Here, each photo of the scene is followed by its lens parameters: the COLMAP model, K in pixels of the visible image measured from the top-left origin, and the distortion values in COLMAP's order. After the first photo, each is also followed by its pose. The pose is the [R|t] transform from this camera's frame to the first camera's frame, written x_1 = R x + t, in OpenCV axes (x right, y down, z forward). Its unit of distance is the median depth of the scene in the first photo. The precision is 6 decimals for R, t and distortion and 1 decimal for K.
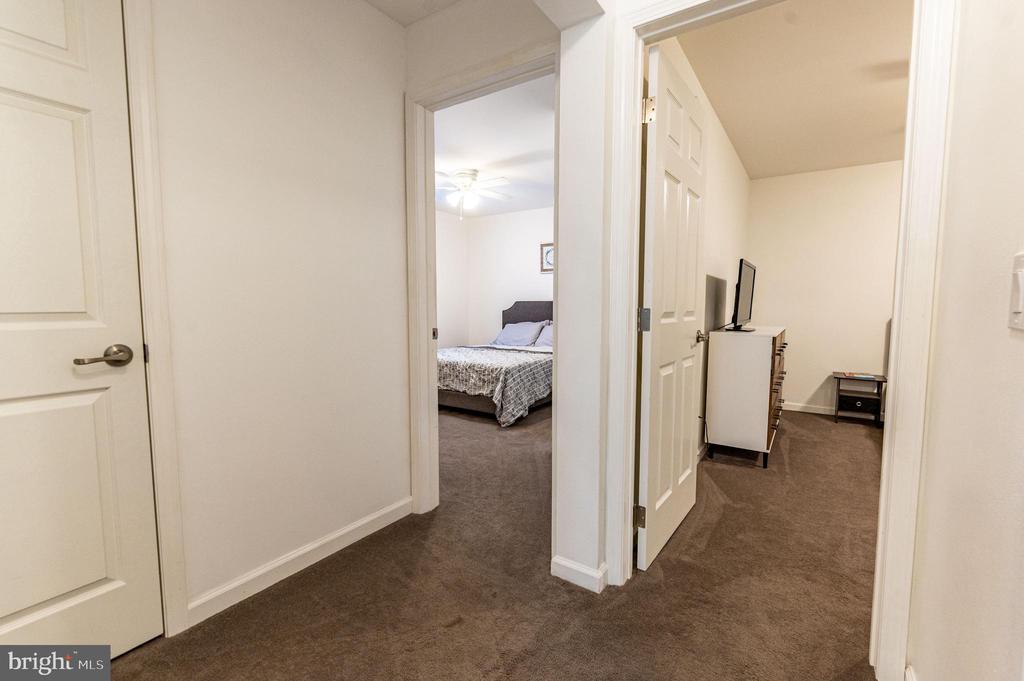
lens RADIAL K [[443.3, 0, 519.5], [0, 443.3, 344.2], [0, 0, 1]] dist [0.000266, -0.000001]
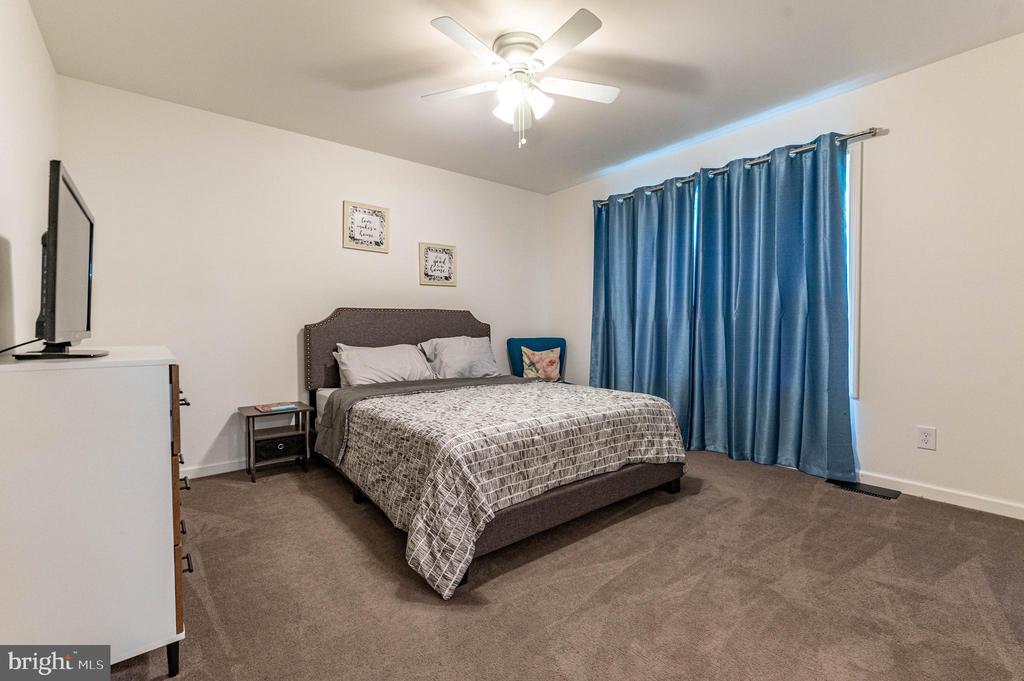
lens RADIAL K [[443.3, 0, 521.4], [0, 443.3, 336.2], [0, 0, 1]] dist [0.000266, -0.000001]
pose [[0.288522, -0.028188, 0.957058, 0.189029], [0.093902, 0.995581, 0.001015, -0.008791], [-0.952858, 0.089577, 0.289894, 0.396534]]
